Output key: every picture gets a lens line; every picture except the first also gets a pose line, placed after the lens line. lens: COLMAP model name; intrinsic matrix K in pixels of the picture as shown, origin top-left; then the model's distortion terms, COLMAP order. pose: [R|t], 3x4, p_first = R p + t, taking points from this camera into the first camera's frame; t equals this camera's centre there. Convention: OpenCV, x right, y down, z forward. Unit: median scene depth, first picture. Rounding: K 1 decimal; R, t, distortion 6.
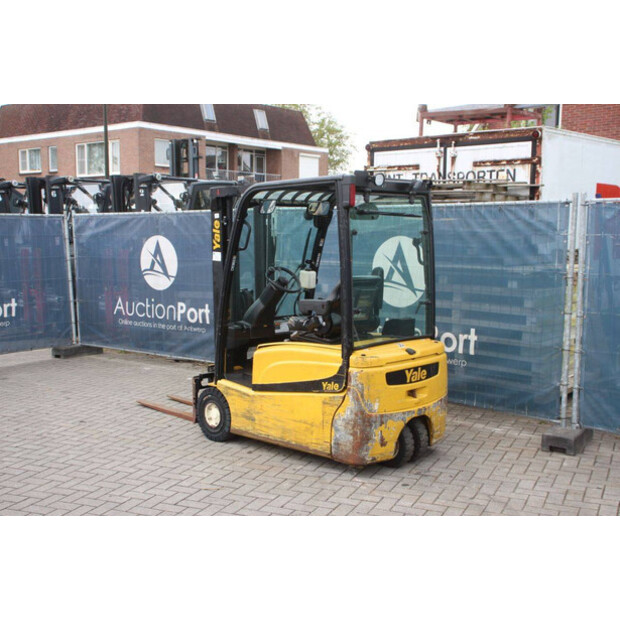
lens RADIAL K [[774.2, 0, 310.0], [0, 774.2, 310.0], [0, 0, 1]] dist [-0.007904, 0.045901]
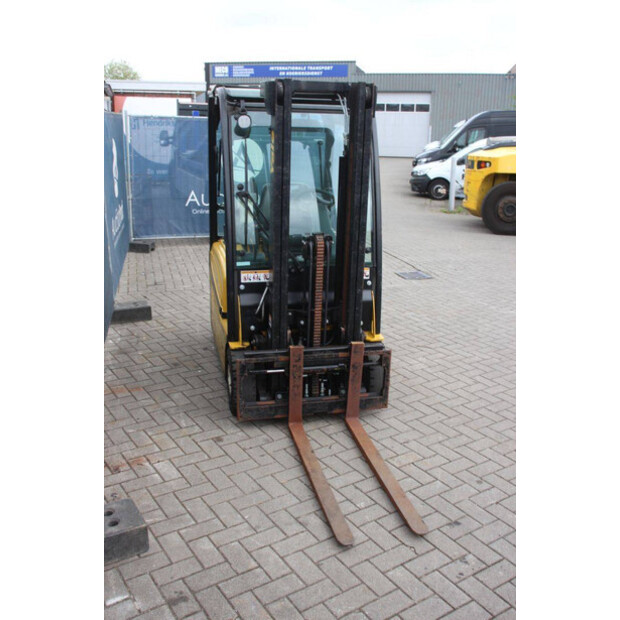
lens RADIAL K [[621.6, 0, 309.2], [0, 621.6, 316.3], [0, 0, 1]] dist [-0.132148, 0.236929]
pose [[-0.844832, -0.175731, 0.505349, -0.383983], [0.027855, 0.928794, 0.369548, -0.168071], [-0.534307, 0.326282, -0.779780, 1.507995]]
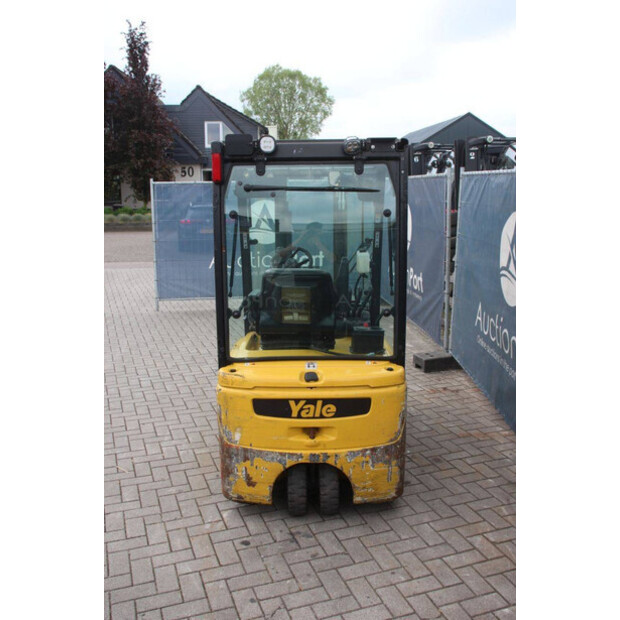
lens RADIAL K [[617.6, 0, 311.3], [0, 617.6, 318.0], [0, 0, 1]] dist [-0.112372, 0.181602]
pose [[0.697208, 0.144910, -0.702070, 0.454171], [-0.063020, 0.987954, 0.141334, -0.072573], [0.714094, -0.054295, 0.697941, 0.499053]]
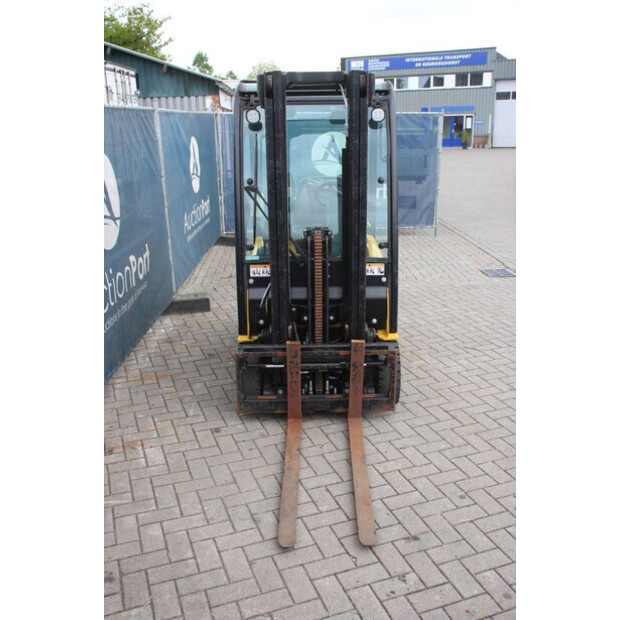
lens RADIAL K [[621.6, 0, 309.2], [0, 621.6, 316.3], [0, 0, 1]] dist [-0.132148, 0.236929]
pose [[-0.702080, -0.205909, 0.681678, -0.480782], [0.082802, 0.927182, 0.365346, -0.158615], [-0.707268, 0.312947, -0.633906, 1.418110]]
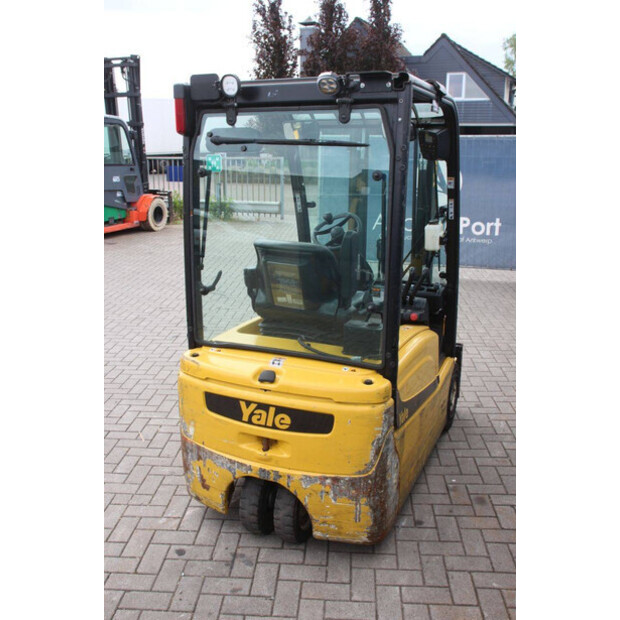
lens RADIAL K [[621.6, 0, 309.2], [0, 621.6, 316.3], [0, 0, 1]] dist [-0.132148, 0.236929]
pose [[0.353827, 0.253205, -0.900385, 0.477157], [-0.091988, 0.967412, 0.235906, -0.092040], [0.930776, -0.000646, 0.365588, 0.721606]]
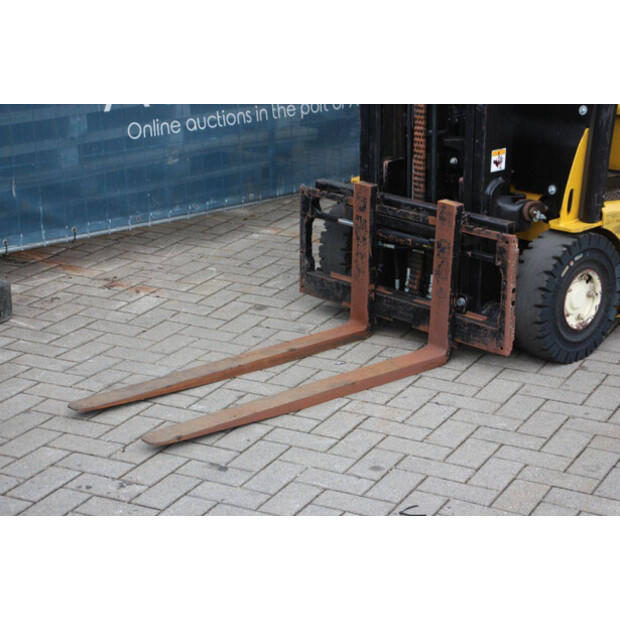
lens RADIAL K [[1473.1, 0, 313.0], [0, 1473.1, 309.0], [0, 0, 1]] dist [0.398029, 0.314844]
pose [[0.038701, -0.299973, 0.953162, -0.855407], [0.090462, 0.951012, 0.295623, -0.101427], [-0.995148, 0.074784, 0.063942, 1.059242]]
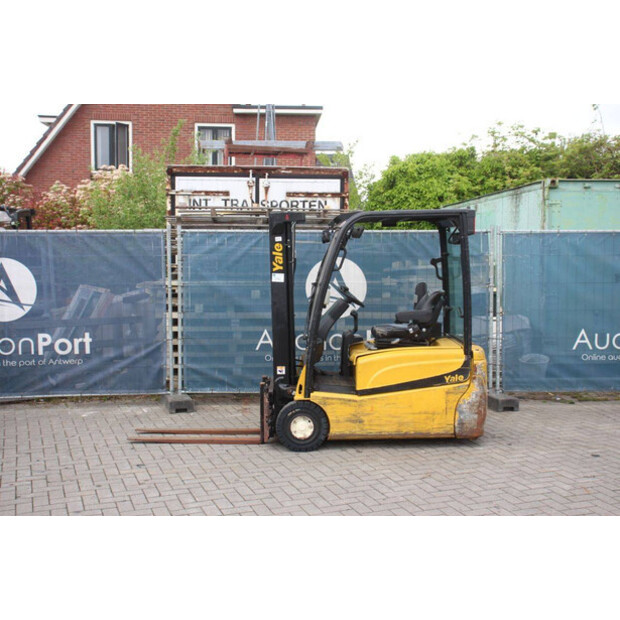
lens RADIAL K [[774.2, 0, 310.0], [0, 774.2, 310.0], [0, 0, 1]] dist [-0.007904, 0.045901]
pose [[0.709783, -0.054718, 0.702292, -0.826315], [0.071641, 0.997416, 0.005307, -0.028027], [-0.700768, 0.046546, 0.711869, 0.225907]]
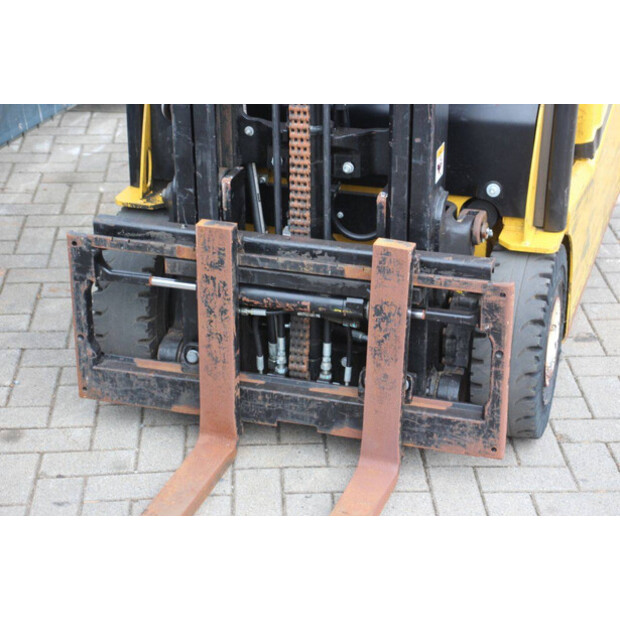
lens RADIAL K [[1473.1, 0, 313.0], [0, 1473.1, 309.0], [0, 0, 1]] dist [0.398029, 0.314844]
pose [[-0.455990, -0.364575, 0.811885, -0.500124], [0.086216, 0.889860, 0.448013, -0.117263], [-0.885799, 0.274287, -0.374335, 1.234745]]
